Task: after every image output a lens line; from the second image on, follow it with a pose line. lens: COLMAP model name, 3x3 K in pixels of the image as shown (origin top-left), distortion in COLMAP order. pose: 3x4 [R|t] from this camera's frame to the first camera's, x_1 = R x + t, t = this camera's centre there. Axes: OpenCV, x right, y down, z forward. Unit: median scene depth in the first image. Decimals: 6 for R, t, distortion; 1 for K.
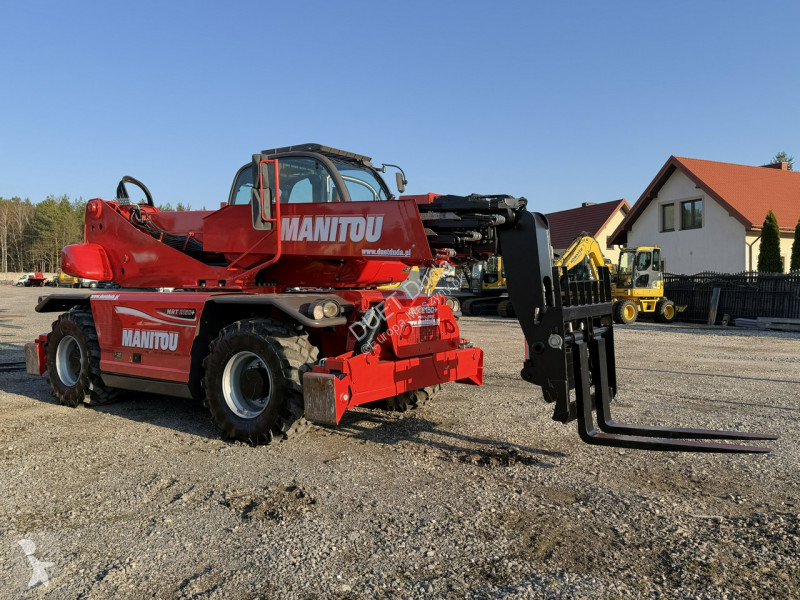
lens RADIAL K [[623.7, 0, 400.0], [0, 623.7, 300.0], [0, 0, 1]] dist [0.154461, -0.271487]
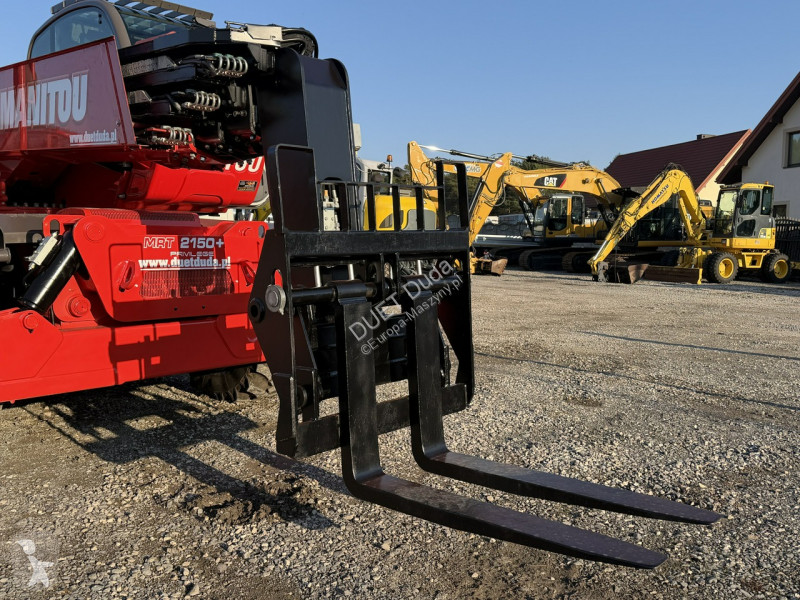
lens RADIAL K [[694.1, 0, 403.2], [0, 694.1, 299.6], [0, 0, 1]] dist [0.178165, -0.348870]
pose [[0.992114, 0.024721, -0.122875, 0.319155], [-0.016402, 0.997532, 0.068264, 0.020984], [0.124259, -0.065711, 0.990072, 0.354968]]
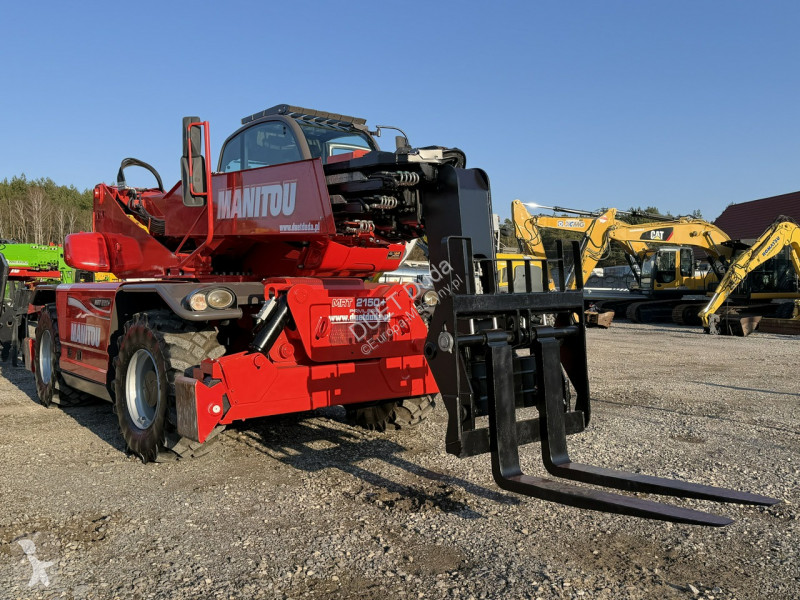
lens RADIAL K [[694.1, 0, 403.2], [0, 694.1, 299.6], [0, 0, 1]] dist [0.178165, -0.348870]
pose [[0.964367, 0.005351, -0.264516, 0.314007], [-0.007361, 0.999951, -0.006607, 0.018001], [0.264467, 0.008319, 0.964359, 0.171750]]
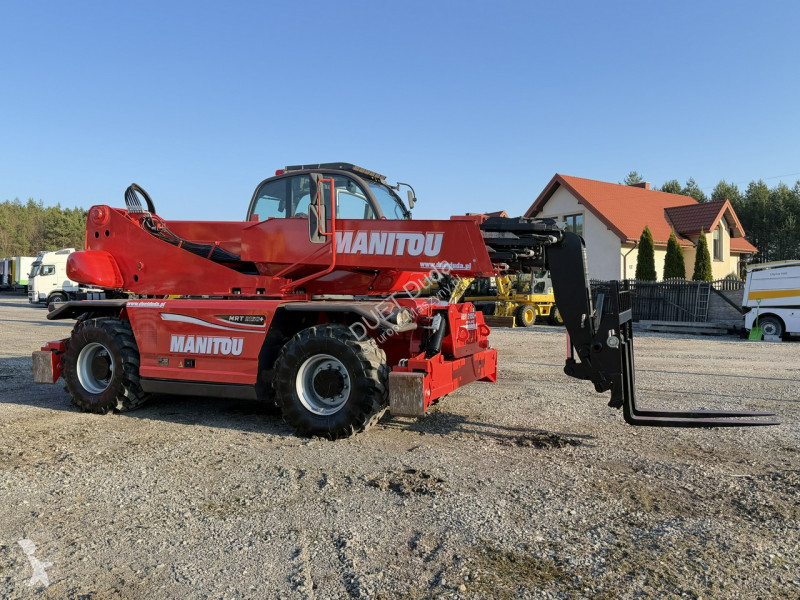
lens RADIAL K [[623.7, 0, 400.0], [0, 623.7, 300.0], [0, 0, 1]] dist [0.154461, -0.271487]
pose [[0.980164, 0.001282, 0.198185, -0.305804], [-0.000021, 0.999980, -0.006363, -0.005795], [-0.198189, 0.006233, 0.980144, -0.091581]]
